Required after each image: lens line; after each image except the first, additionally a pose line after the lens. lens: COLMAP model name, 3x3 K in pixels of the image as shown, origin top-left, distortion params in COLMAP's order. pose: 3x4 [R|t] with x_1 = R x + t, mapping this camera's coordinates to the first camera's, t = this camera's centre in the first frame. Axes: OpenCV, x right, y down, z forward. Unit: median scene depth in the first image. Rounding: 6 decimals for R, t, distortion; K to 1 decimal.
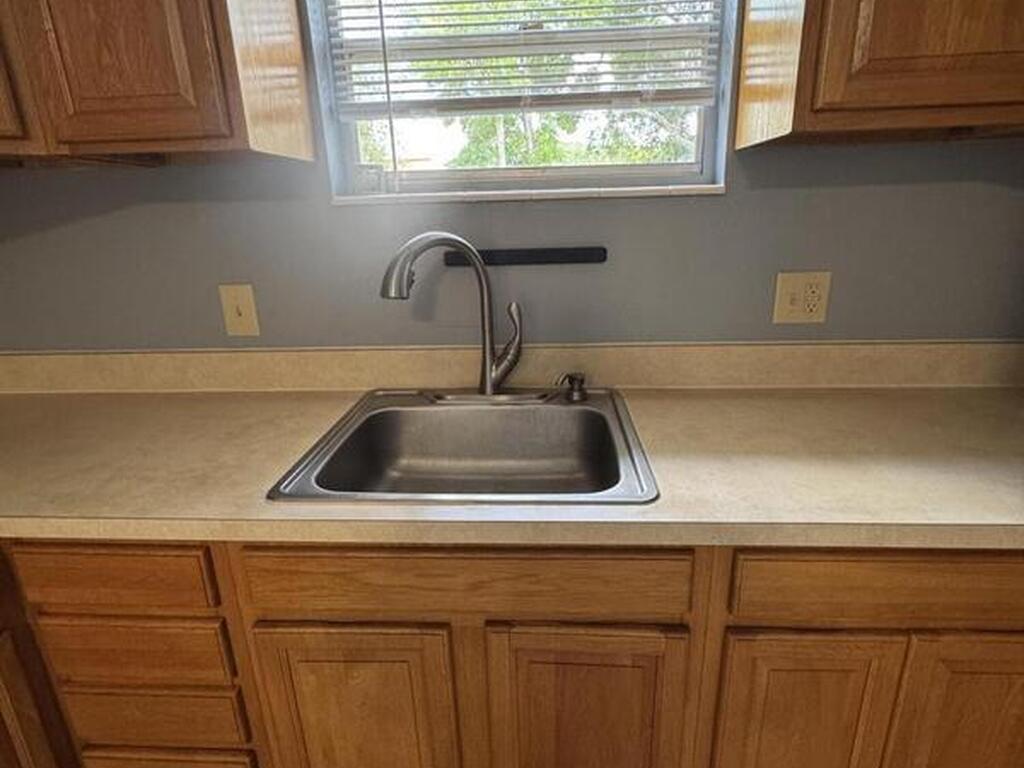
lens RADIAL K [[546.0, 0, 517.0], [0, 546.0, 379.8], [0, 0, 1]] dist [-0.002757, 0.001715]
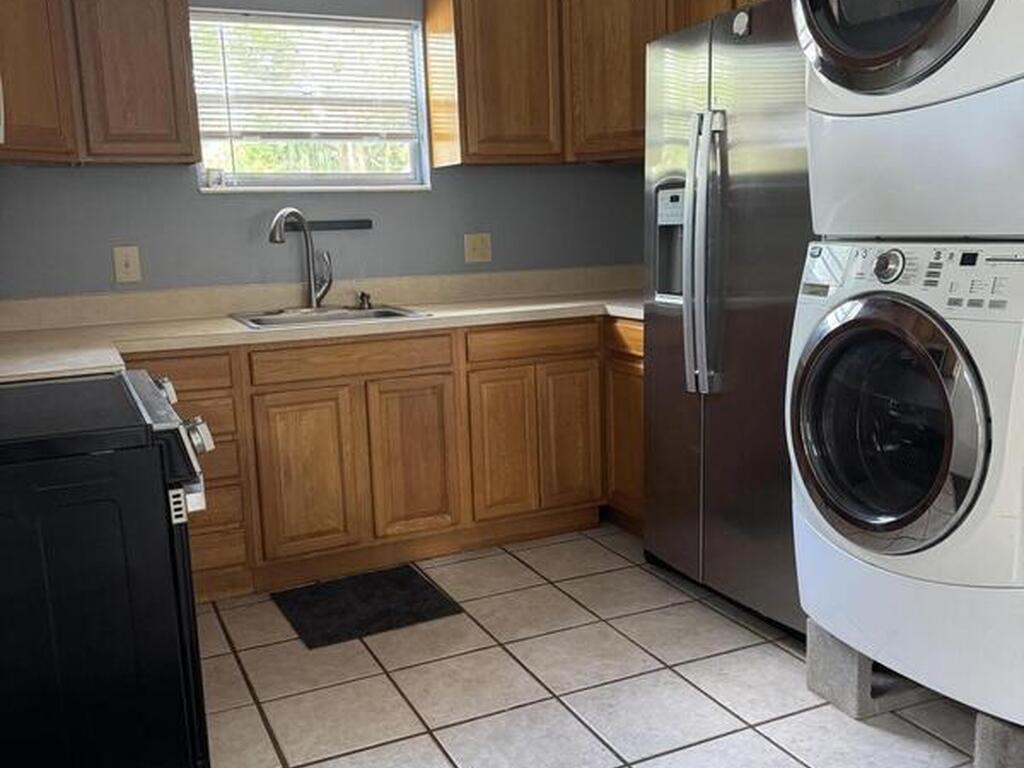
lens RADIAL K [[964.5, 0, 508.6], [0, 964.5, 386.1], [0, 0, 1]] dist [0.085289, -0.000887]
pose [[0.881111, -0.084604, 0.465280, -0.934314], [0.151027, 0.982687, -0.107319, 0.674693], [-0.448145, 0.164830, 0.878634, -1.814480]]
